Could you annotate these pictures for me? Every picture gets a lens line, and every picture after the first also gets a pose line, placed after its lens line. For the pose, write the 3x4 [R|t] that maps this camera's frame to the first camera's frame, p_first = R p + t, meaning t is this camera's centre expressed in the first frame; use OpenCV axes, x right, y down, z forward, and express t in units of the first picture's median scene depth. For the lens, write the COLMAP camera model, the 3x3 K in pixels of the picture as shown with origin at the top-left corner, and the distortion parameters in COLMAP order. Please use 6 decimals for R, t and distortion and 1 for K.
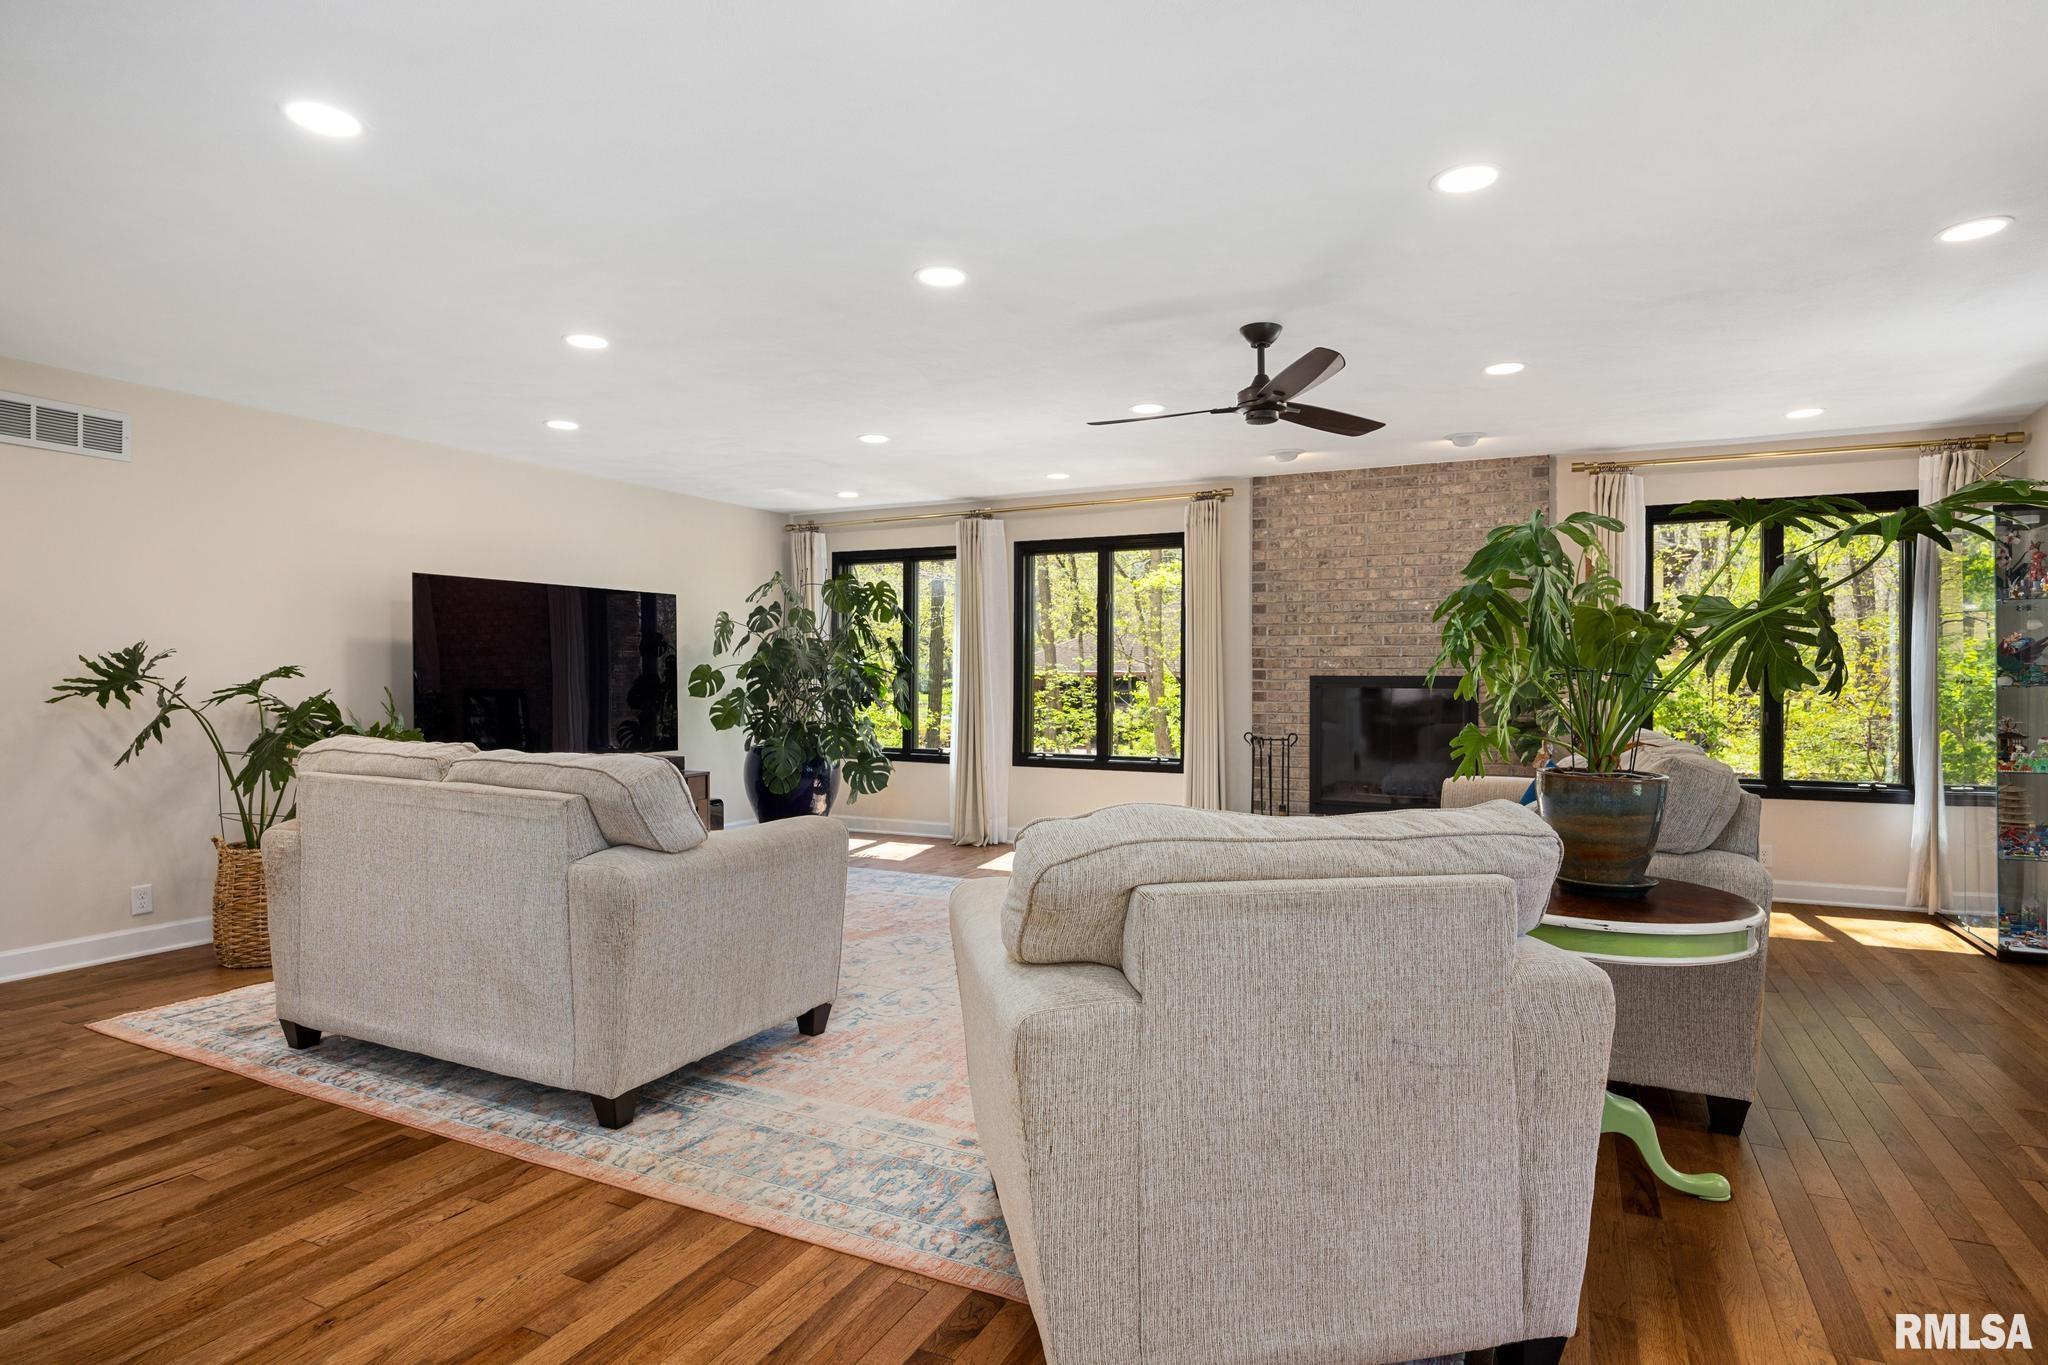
lens RADIAL K [[1083.5, 0, 1028.5], [0, 1083.5, 674.2], [0, 0, 1]] dist [-0.003033, 0.000141]
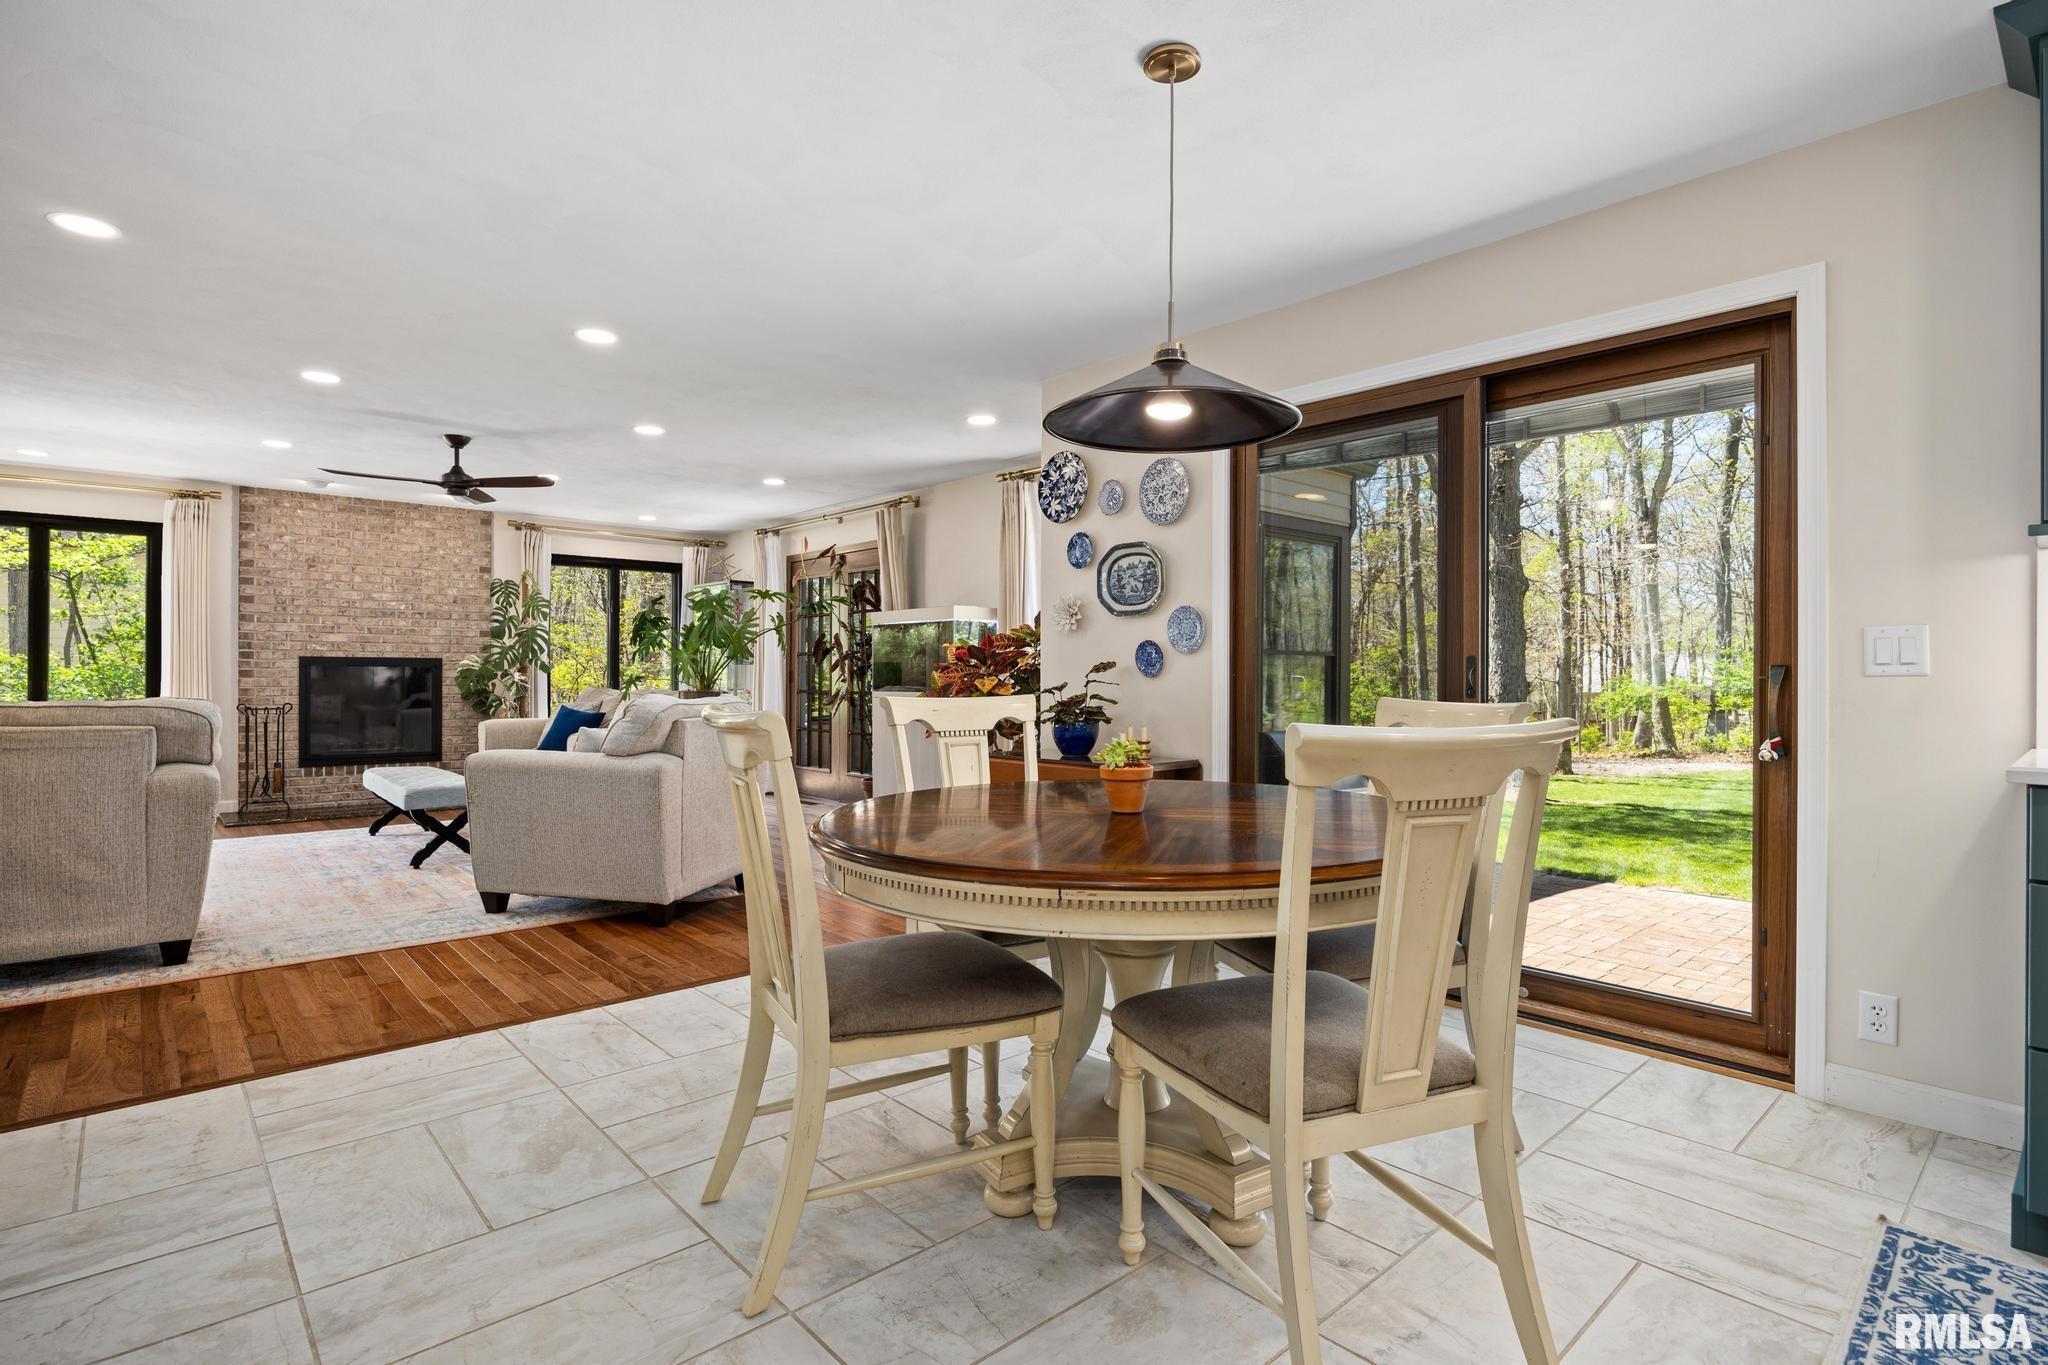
lens RADIAL K [[1010.4, 0, 1041.8], [0, 1010.4, 680.9], [0, 0, 1]] dist [-0.011598, -0.000048]
pose [[0.372653, -0.006938, 0.927945, -0.493968], [-0.003732, 0.999953, 0.008975, 0.016242], [-0.927963, -0.006807, 0.372609, -0.215546]]
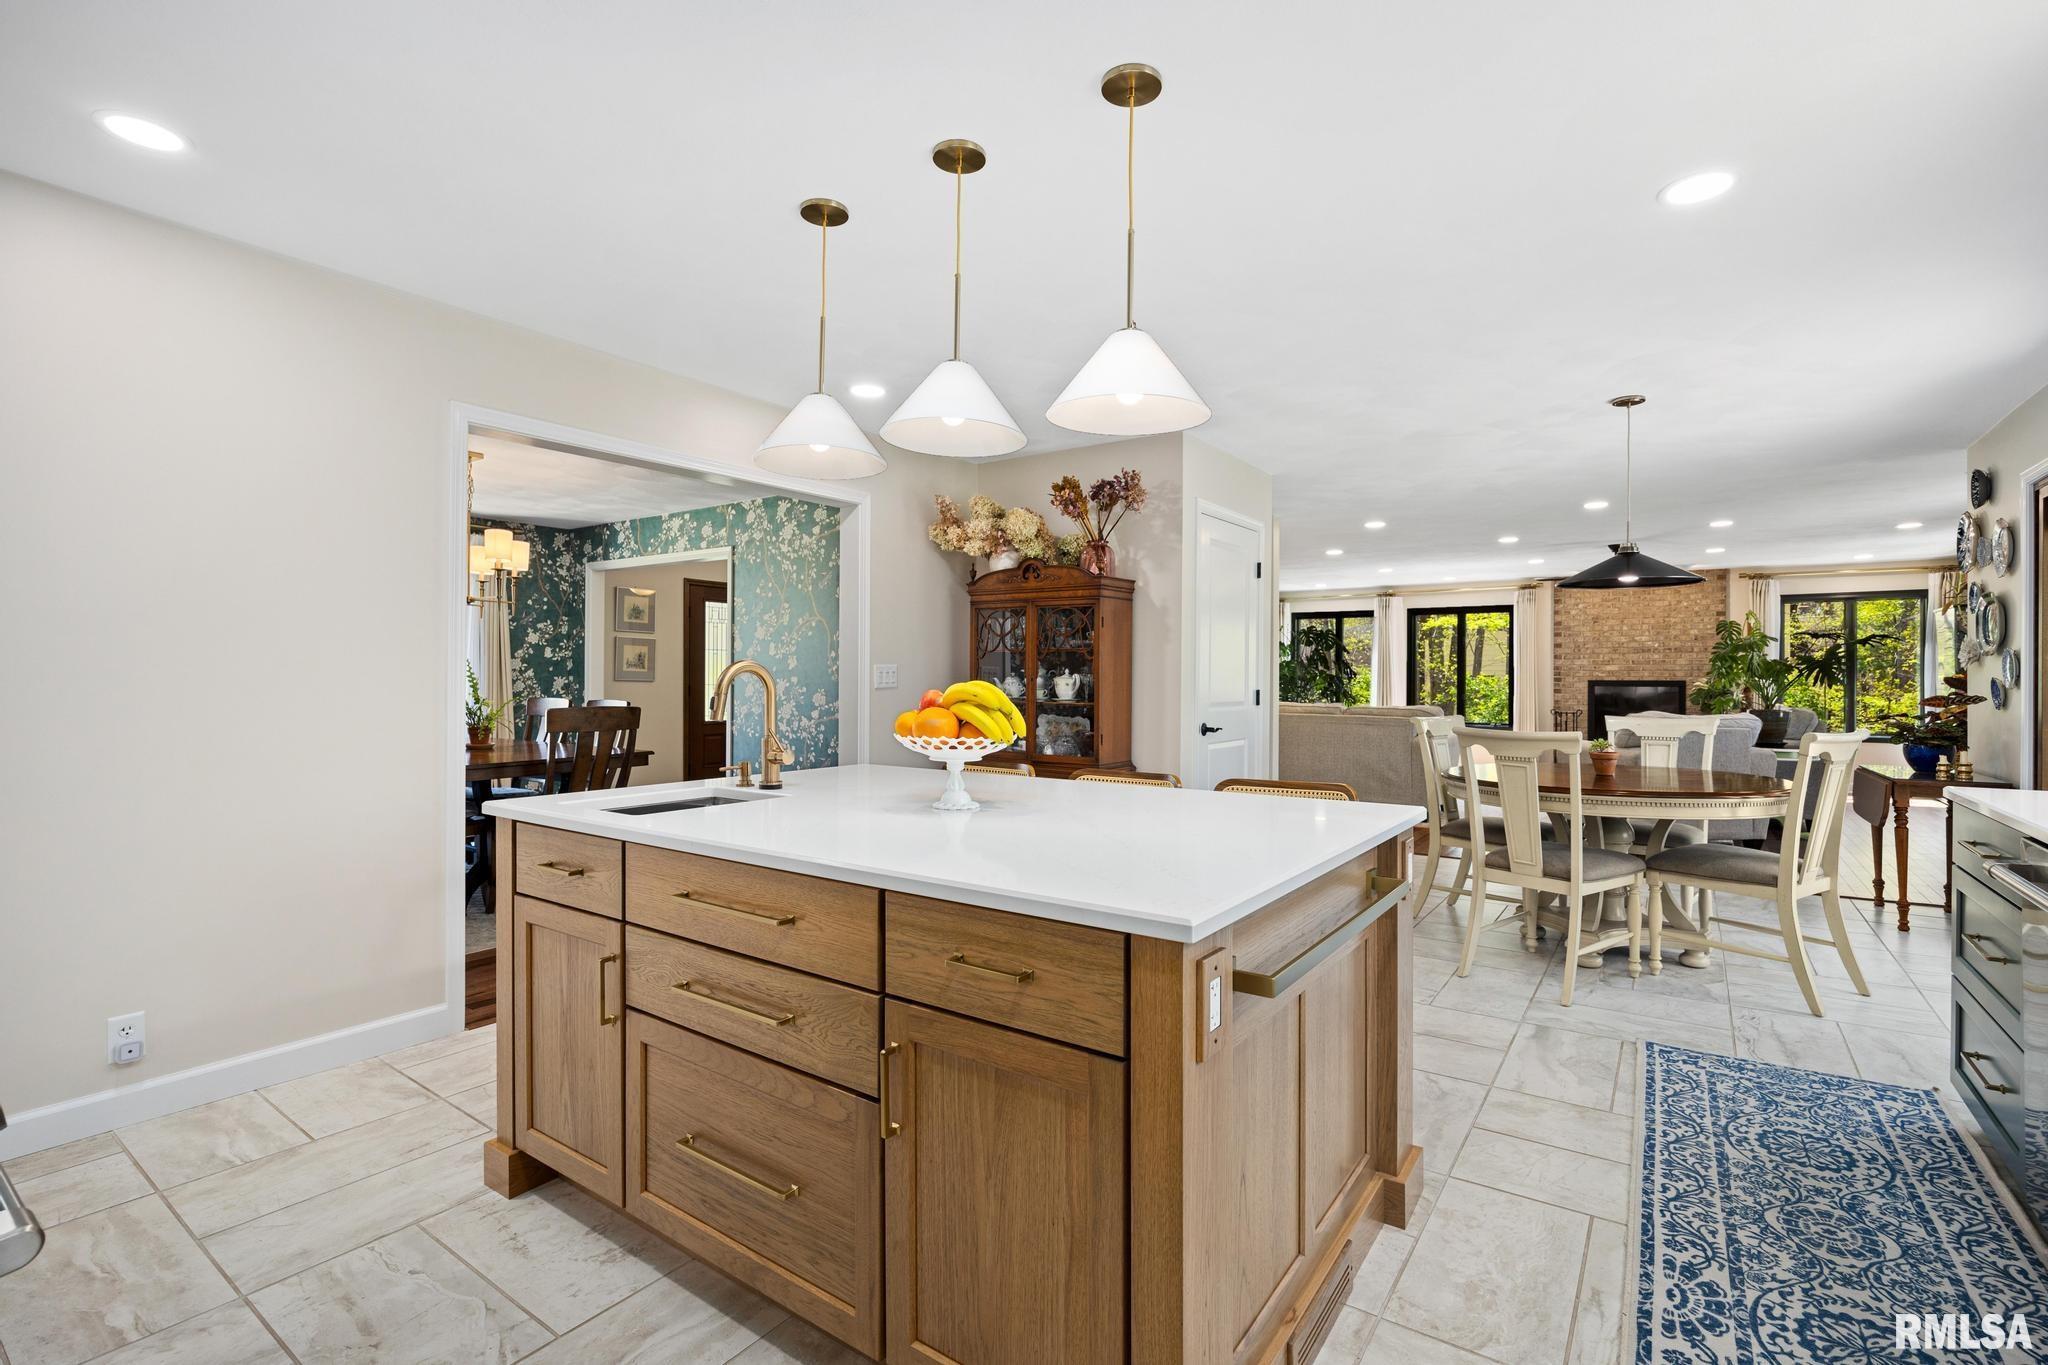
lens RADIAL K [[917.7, 0, 1040.3], [0, 917.7, 675.1], [0, 0, 1]] dist [-0.008080, -0.000653]
pose [[0.987370, 0.001137, -0.158429, -0.454073], [-0.001528, 0.999996, -0.002343, -0.002382], [0.158426, 0.002556, 0.987368, -0.780140]]
